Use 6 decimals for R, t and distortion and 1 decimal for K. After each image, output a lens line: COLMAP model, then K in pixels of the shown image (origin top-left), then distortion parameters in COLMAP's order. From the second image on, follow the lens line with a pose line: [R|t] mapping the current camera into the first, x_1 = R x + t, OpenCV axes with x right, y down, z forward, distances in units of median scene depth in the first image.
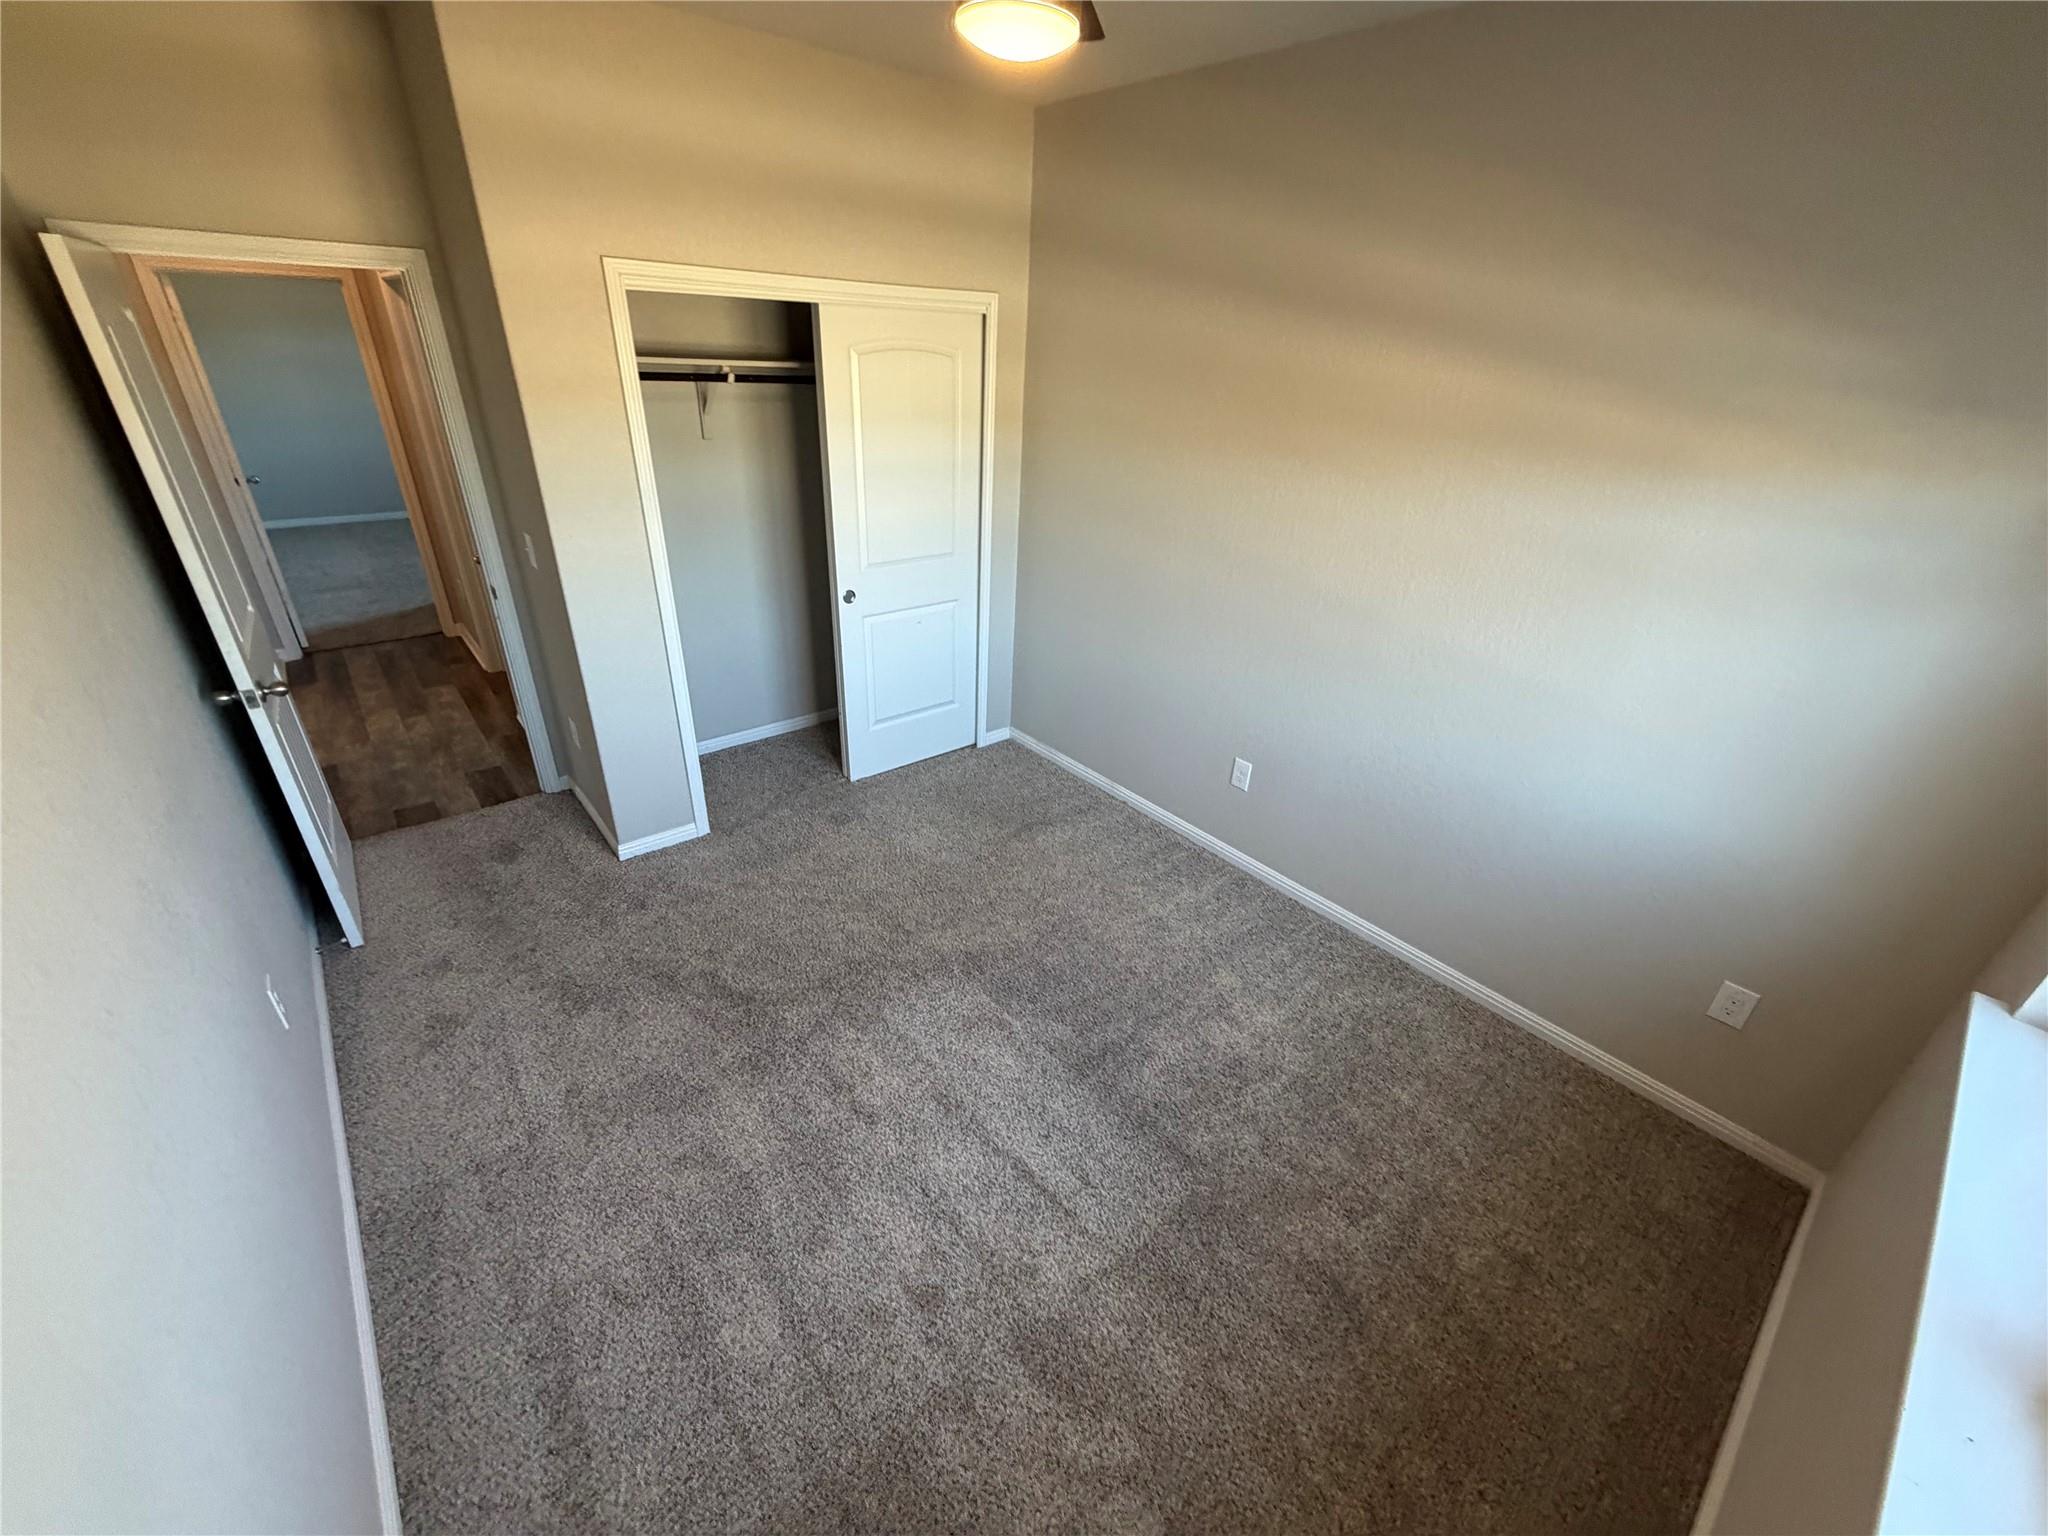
lens RADIAL K [[820.9, 0, 1022.5], [0, 820.9, 767.3], [0, 0, 1]] dist [0.000549, 0.000033]
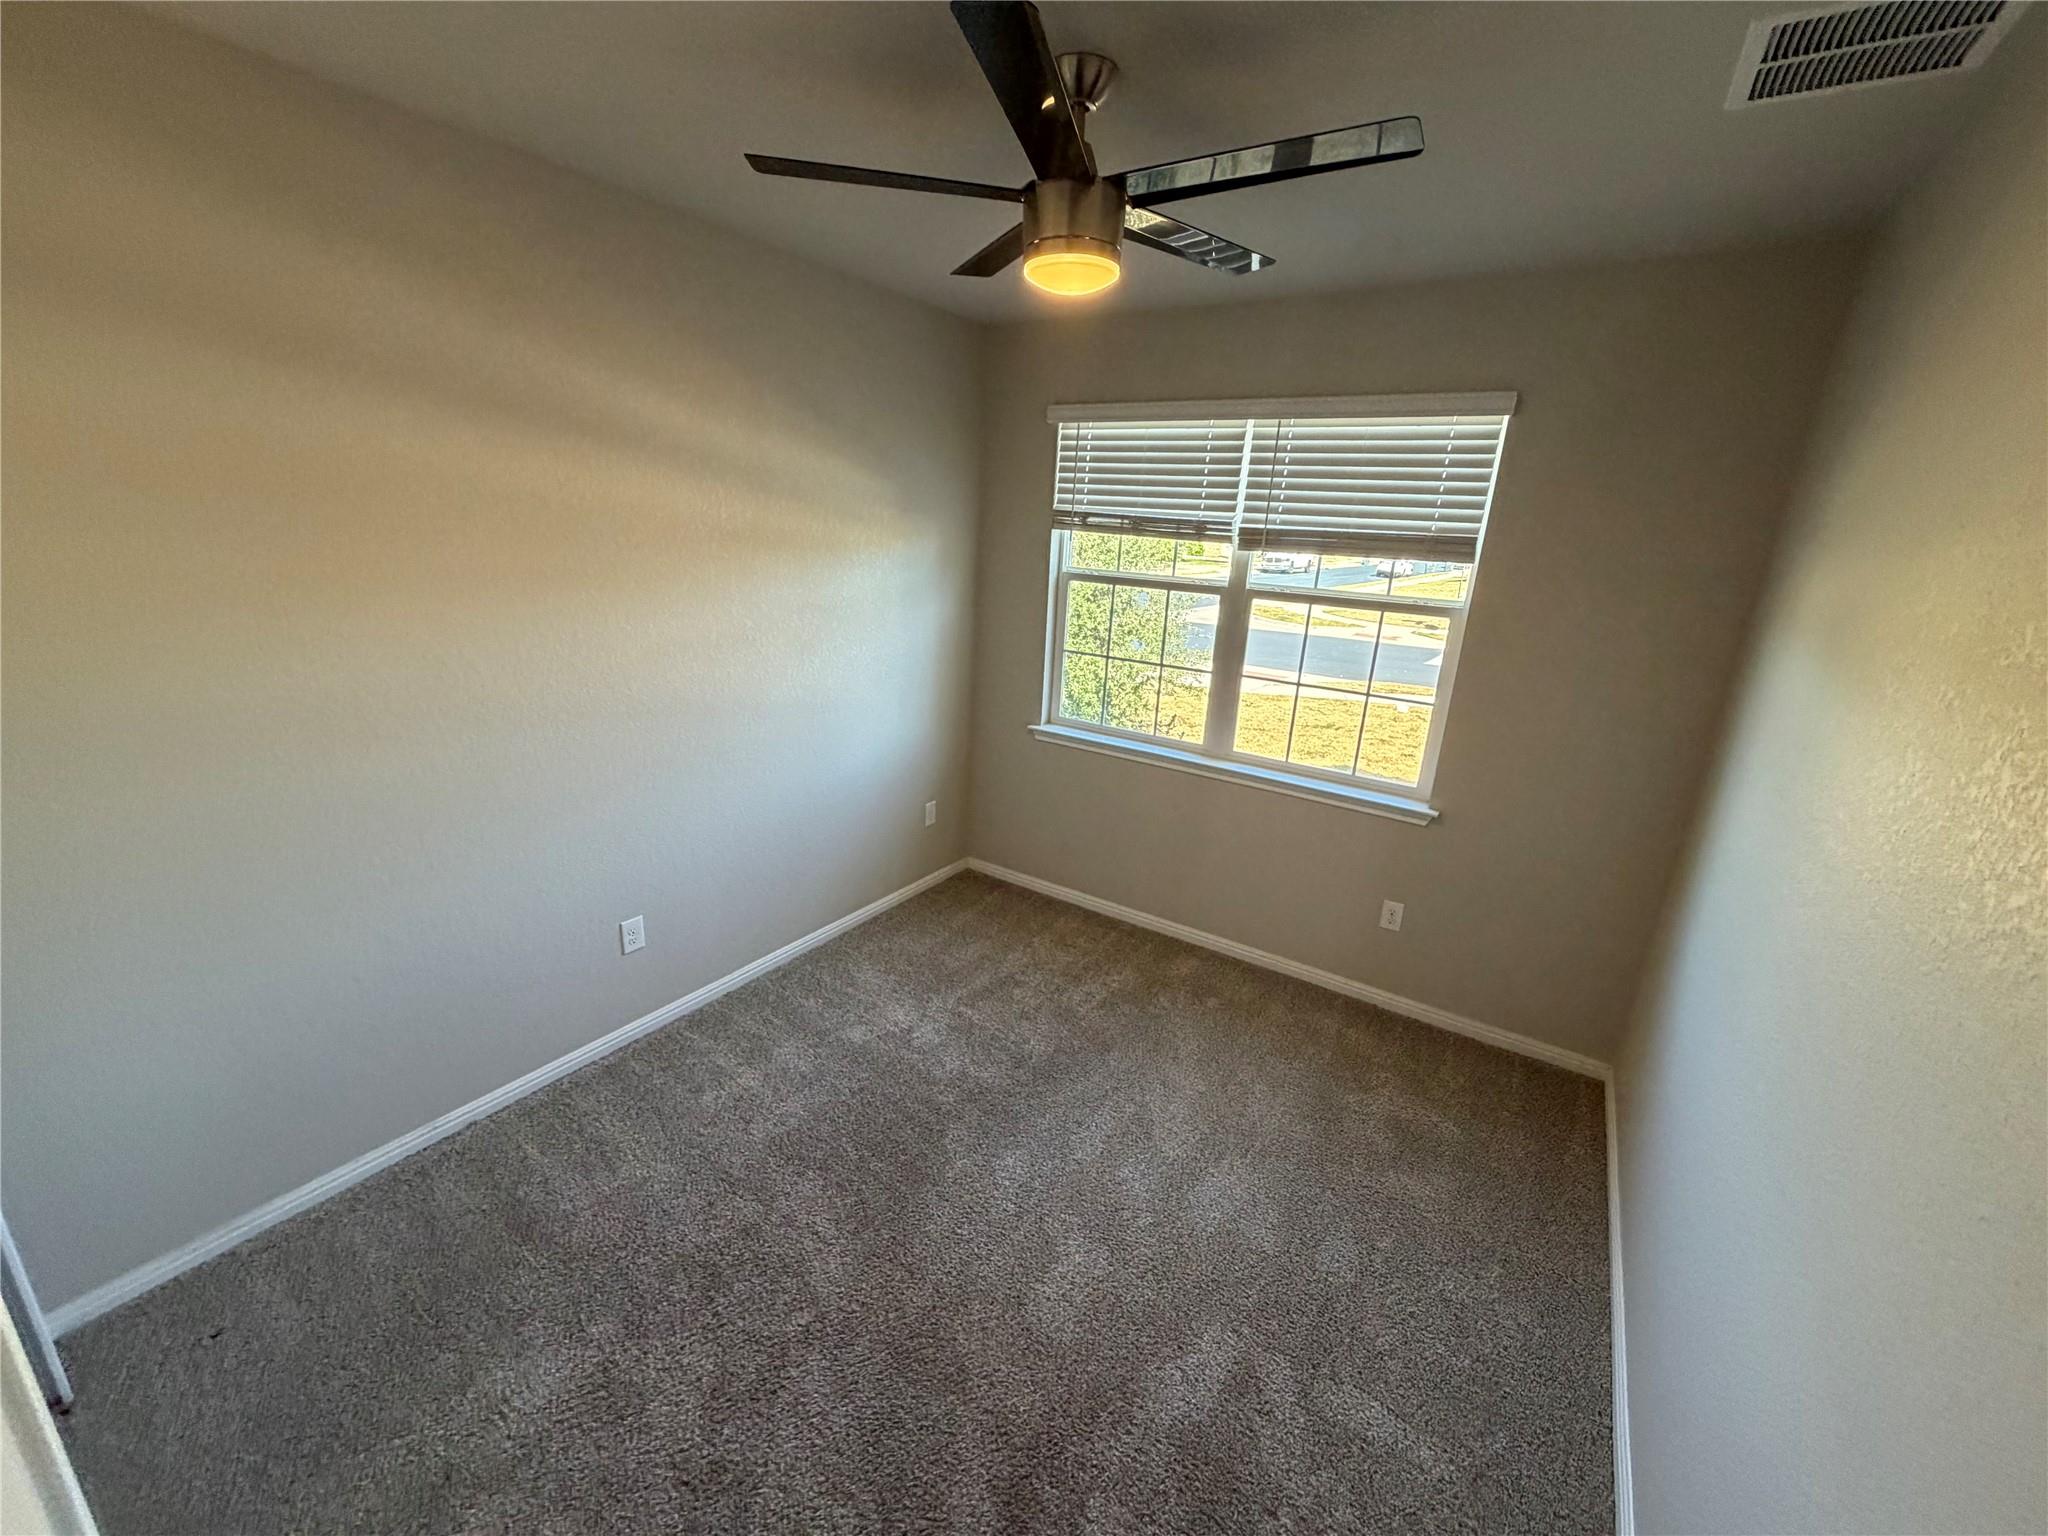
lens RADIAL K [[820.9, 0, 1022.8], [0, 820.9, 770.2], [0, 0, 1]] dist [0.000549, 0.000033]
pose [[-0.273142, -0.341427, 0.899345, -0.670891], [0.389602, 0.815526, 0.427933, -0.406379], [-0.879547, 0.467273, -0.089734, 0.740565]]
